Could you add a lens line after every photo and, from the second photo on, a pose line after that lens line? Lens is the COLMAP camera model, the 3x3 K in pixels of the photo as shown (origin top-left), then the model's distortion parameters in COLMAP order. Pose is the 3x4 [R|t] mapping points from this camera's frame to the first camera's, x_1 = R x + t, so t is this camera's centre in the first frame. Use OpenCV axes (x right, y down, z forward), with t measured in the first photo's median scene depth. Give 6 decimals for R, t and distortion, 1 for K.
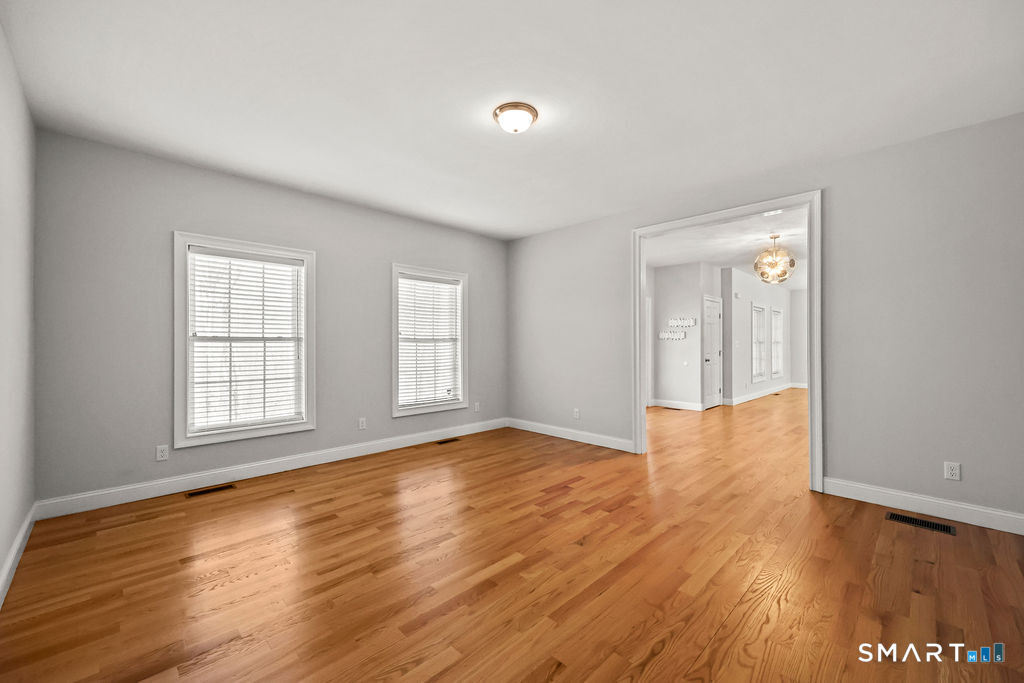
lens RADIAL K [[413.8, 0, 515.6], [0, 413.8, 332.6], [0, 0, 1]] dist [0.000699, 0.000507]
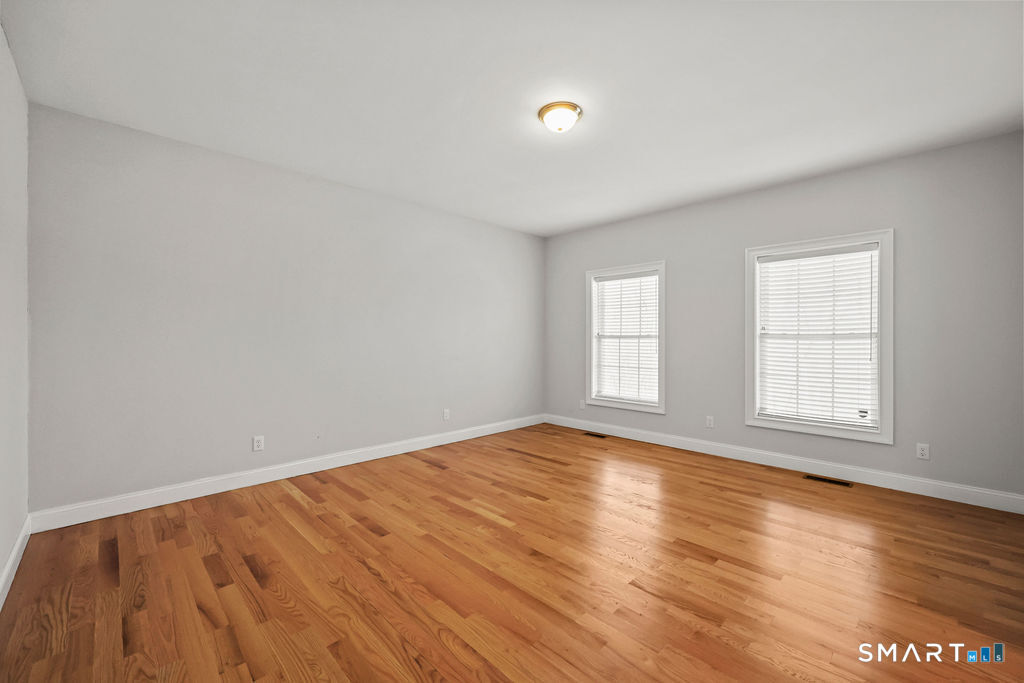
lens RADIAL K [[413.8, 0, 515.6], [0, 413.8, 332.6], [0, 0, 1]] dist [0.000699, 0.000507]
pose [[-0.002844, -0.015664, -0.999873, 0.698573], [0.021810, 0.999638, -0.015722, 0.015018], [0.999758, -0.021852, -0.002501, 0.616130]]
